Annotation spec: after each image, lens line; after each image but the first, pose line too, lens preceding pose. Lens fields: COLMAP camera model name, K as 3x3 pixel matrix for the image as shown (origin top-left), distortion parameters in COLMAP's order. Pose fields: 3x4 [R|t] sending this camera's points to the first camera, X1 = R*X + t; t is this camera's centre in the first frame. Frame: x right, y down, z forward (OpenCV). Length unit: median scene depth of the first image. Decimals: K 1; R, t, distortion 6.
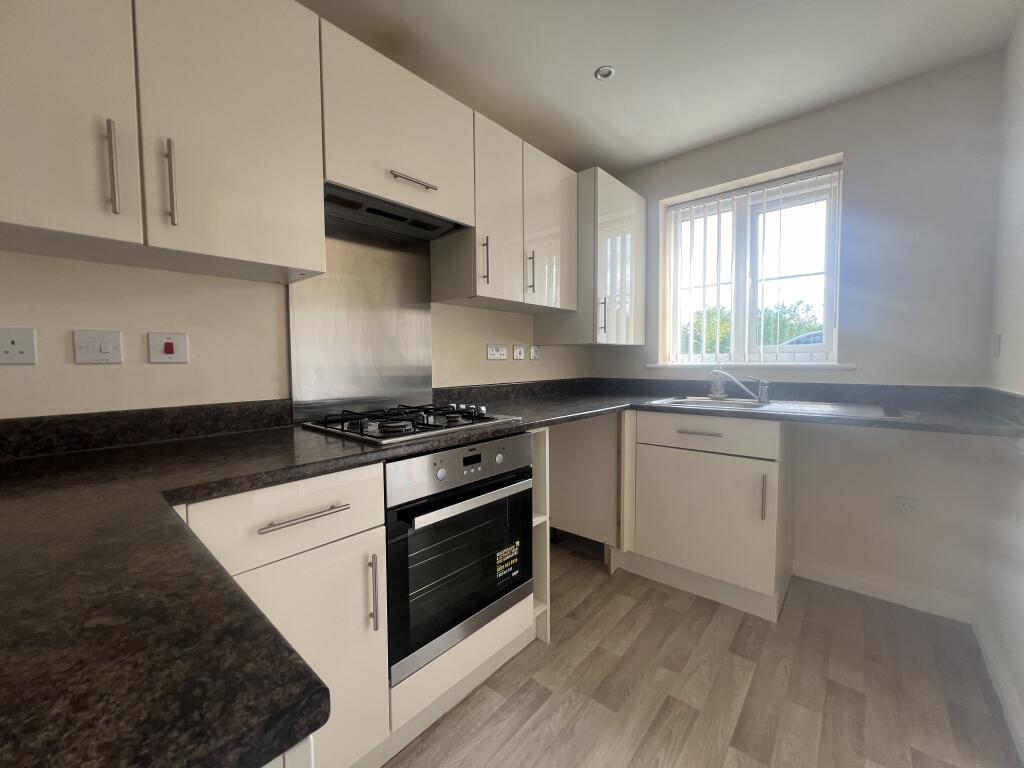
lens RADIAL K [[411.1, 0, 508.2], [0, 411.1, 380.8], [0, 0, 1]] dist [-0.003722, 0.002516]
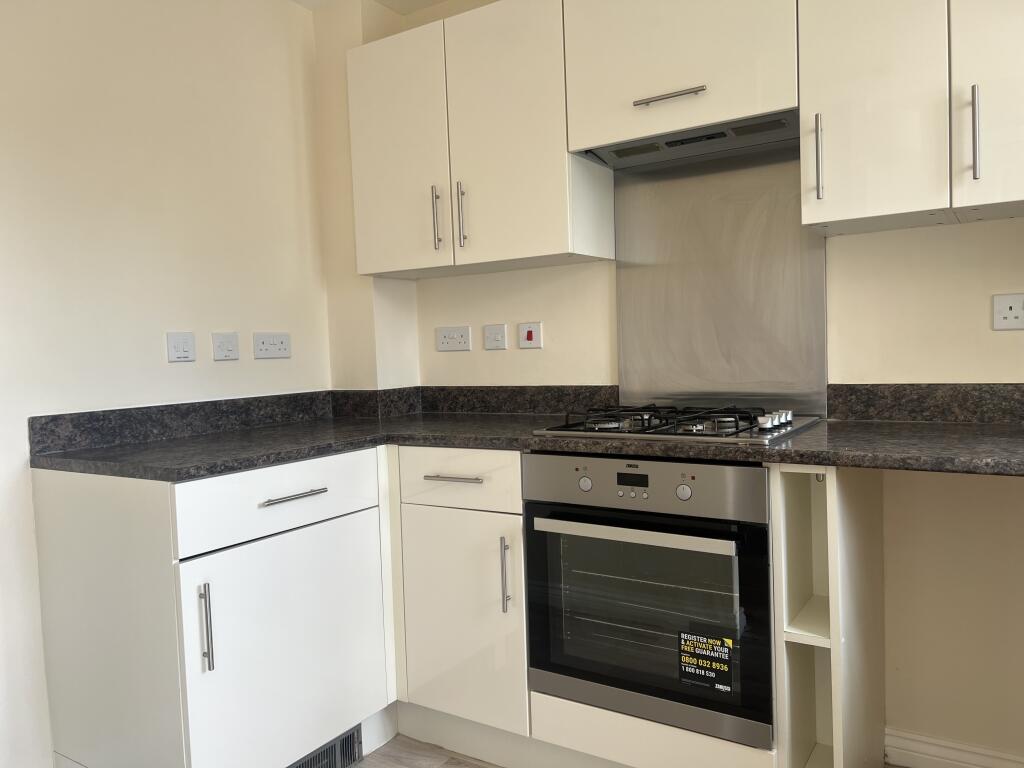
lens RADIAL K [[772.7, 0, 514.2], [0, 772.7, 383.1], [0, 0, 1]] dist [0.052365, -0.055852]
pose [[0.150719, 0.049213, -0.987351, 0.919455], [-0.013829, 0.998767, 0.047671, -0.032731], [0.988480, 0.006469, 0.151214, 0.426837]]
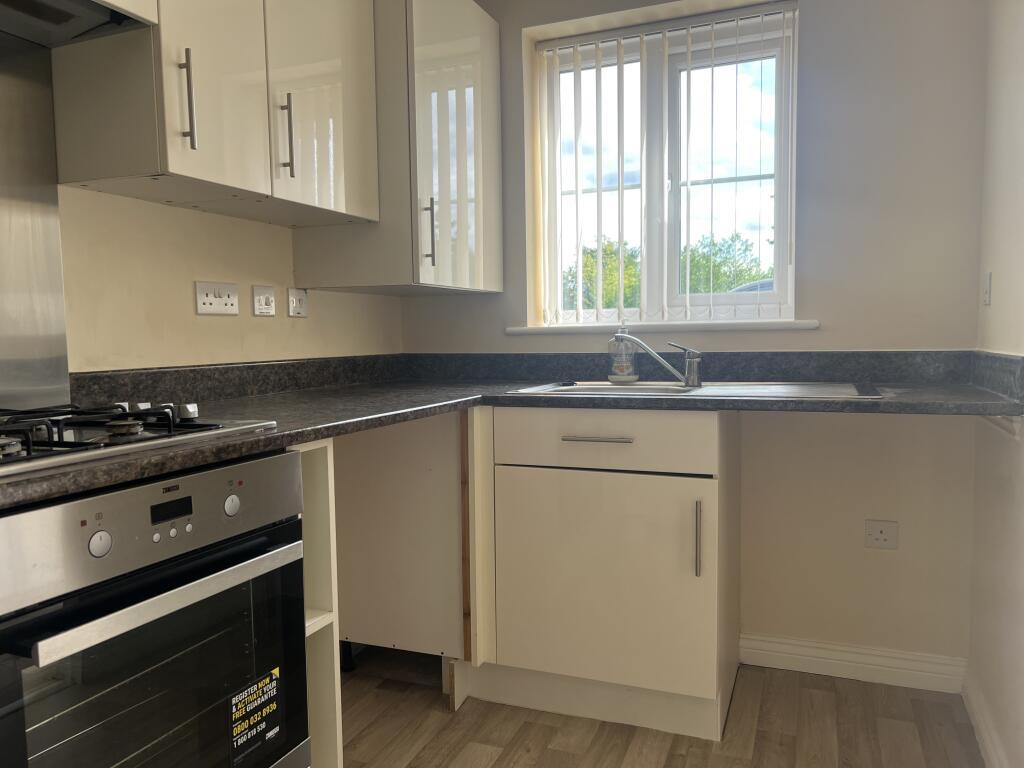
lens RADIAL K [[772.7, 0, 511.4], [0, 772.7, 390.0], [0, 0, 1]] dist [0.052365, -0.055852]
pose [[0.944251, -0.030873, 0.327776, -0.005561], [0.023705, 0.999385, 0.025842, 0.028878], [-0.328372, -0.016631, 0.944402, 0.013554]]
